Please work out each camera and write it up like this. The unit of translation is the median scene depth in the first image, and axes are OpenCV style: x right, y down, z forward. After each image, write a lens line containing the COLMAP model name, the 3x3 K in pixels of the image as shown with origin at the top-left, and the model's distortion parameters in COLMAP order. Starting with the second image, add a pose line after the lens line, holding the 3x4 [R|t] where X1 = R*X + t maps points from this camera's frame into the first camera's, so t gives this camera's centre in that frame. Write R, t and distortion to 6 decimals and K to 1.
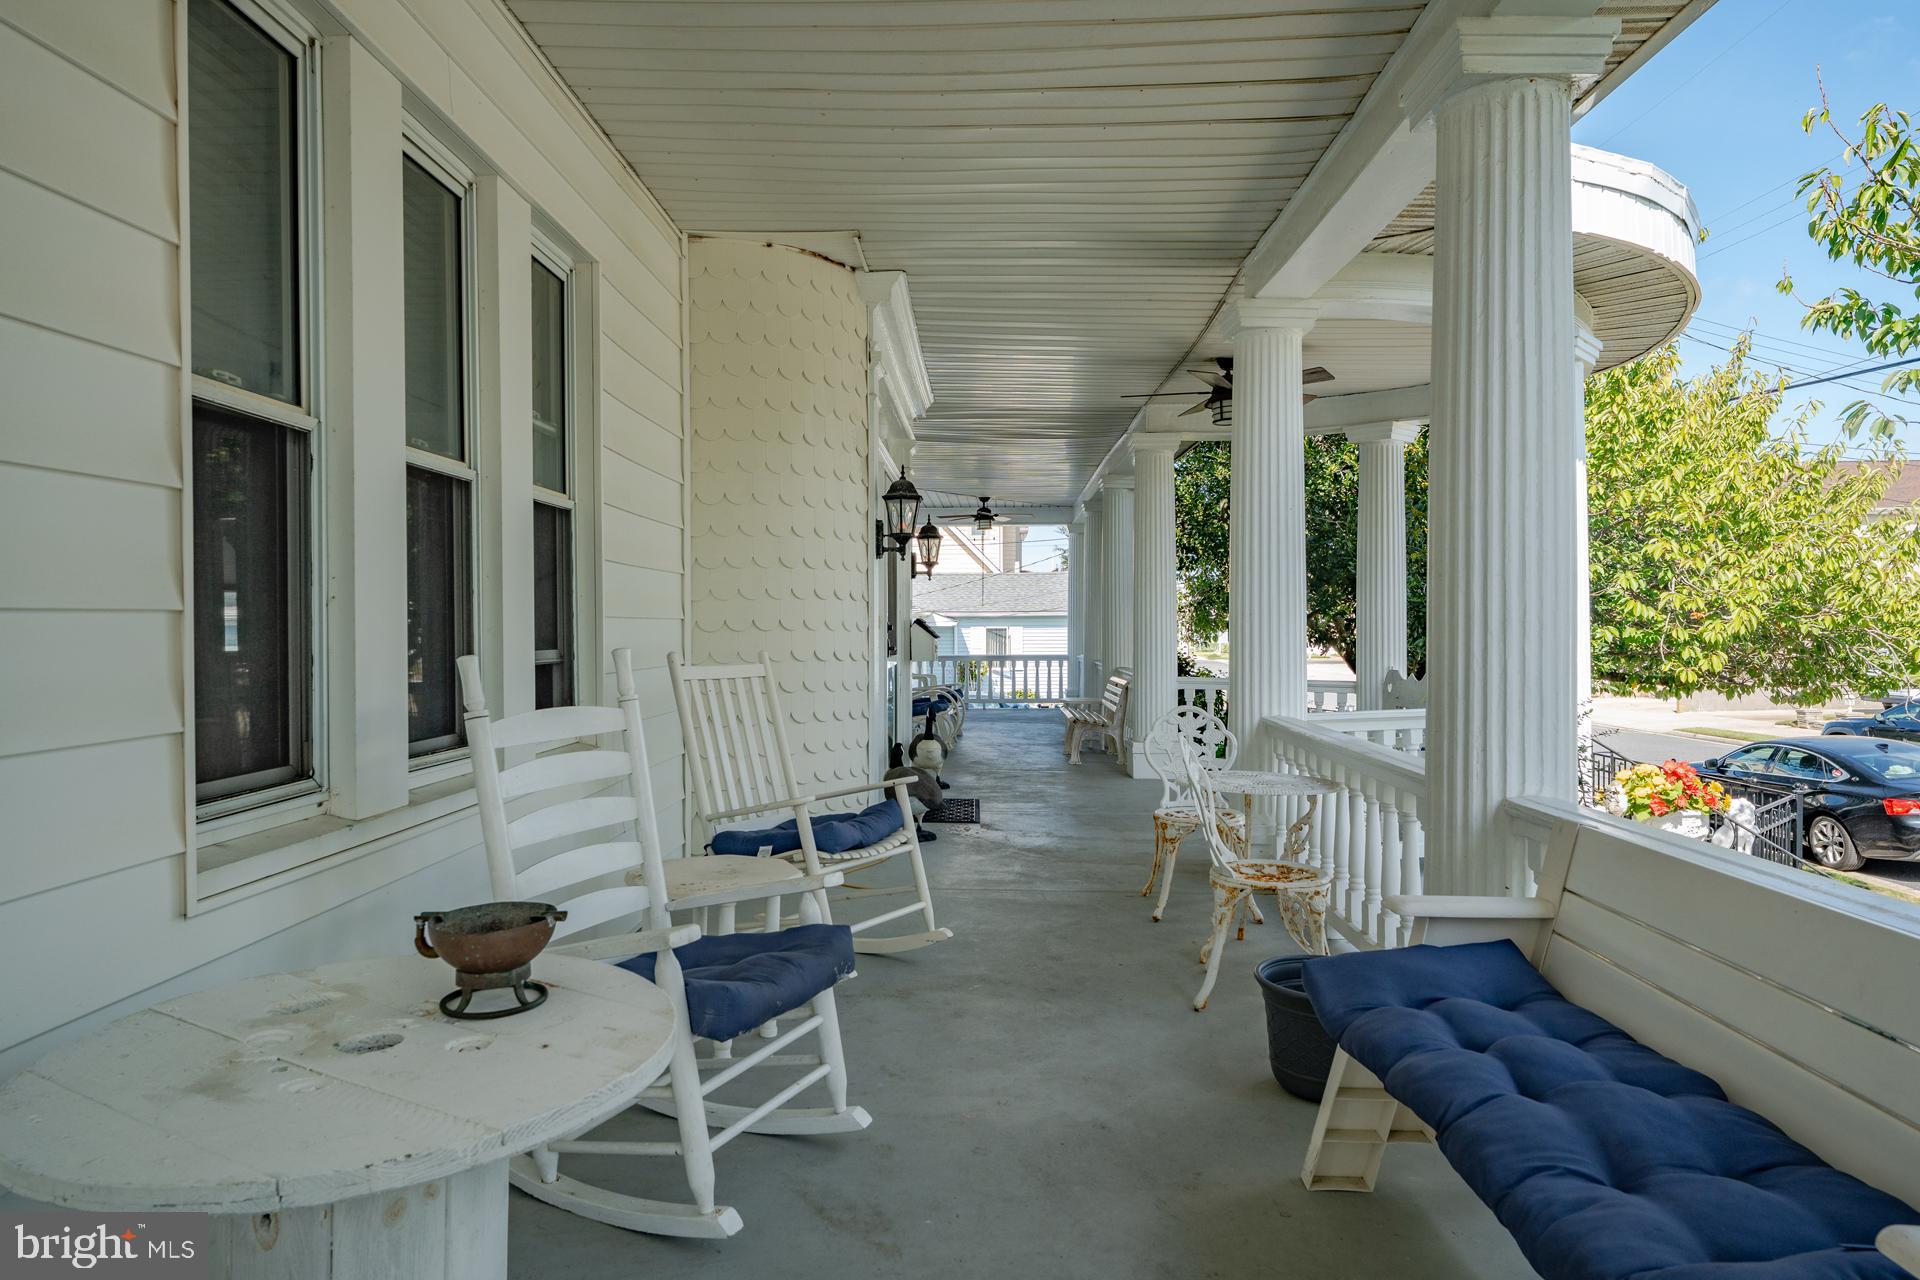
lens RADIAL K [[1159.1, 0, 961.0], [0, 1159.1, 643.4], [0, 0, 1]] dist [0.009350, 0.000909]
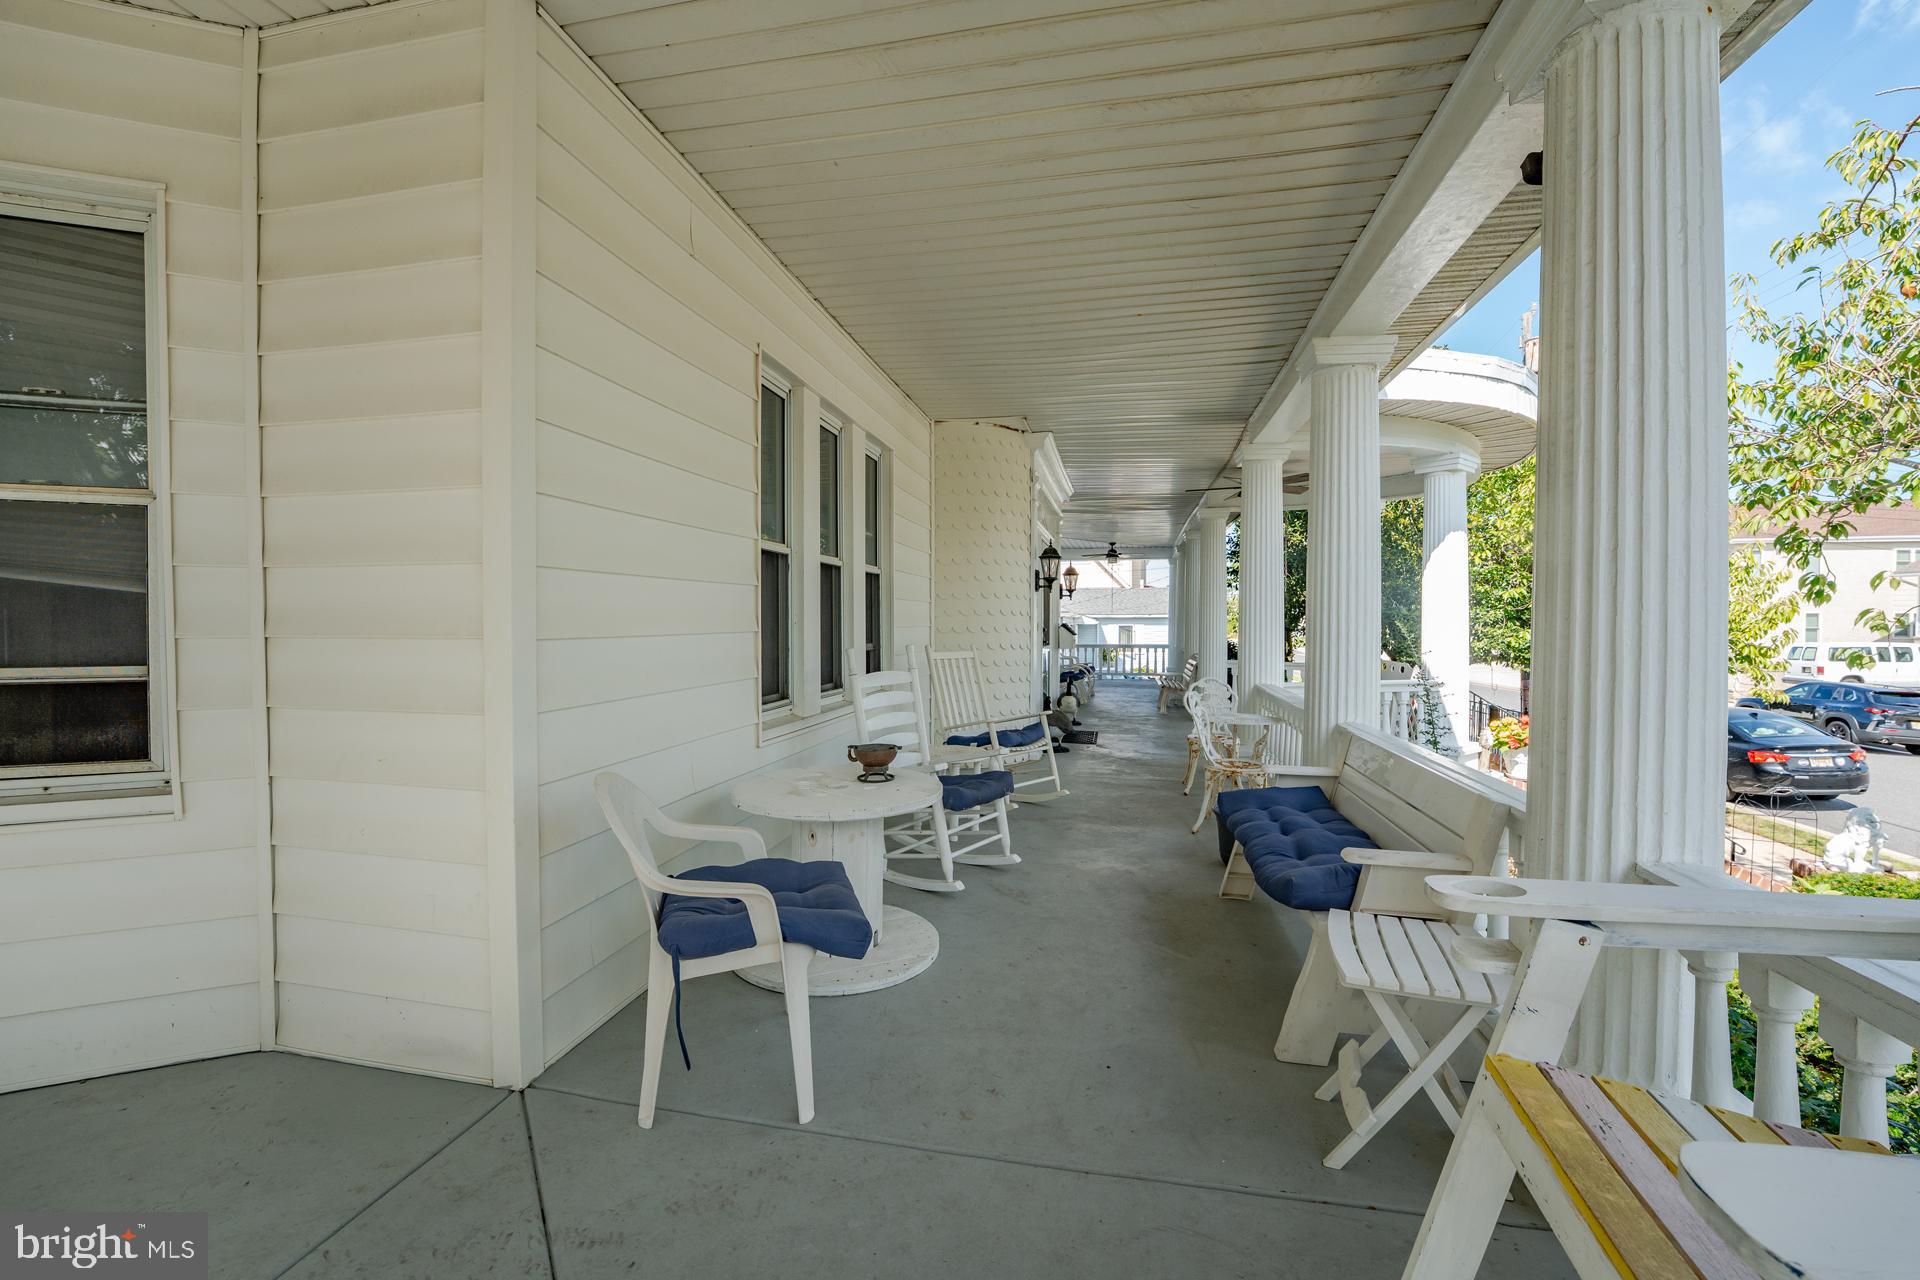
lens RADIAL K [[780.9, 0, 960.9], [0, 780.9, 640.5], [0, 0, 1]] dist [-0.027644, 0.003442]
pose [[0.983560, 0.007691, -0.180418, 0.035739], [-0.006324, 0.999947, 0.008148, -0.008656], [0.180471, -0.006873, 0.983556, -0.227547]]
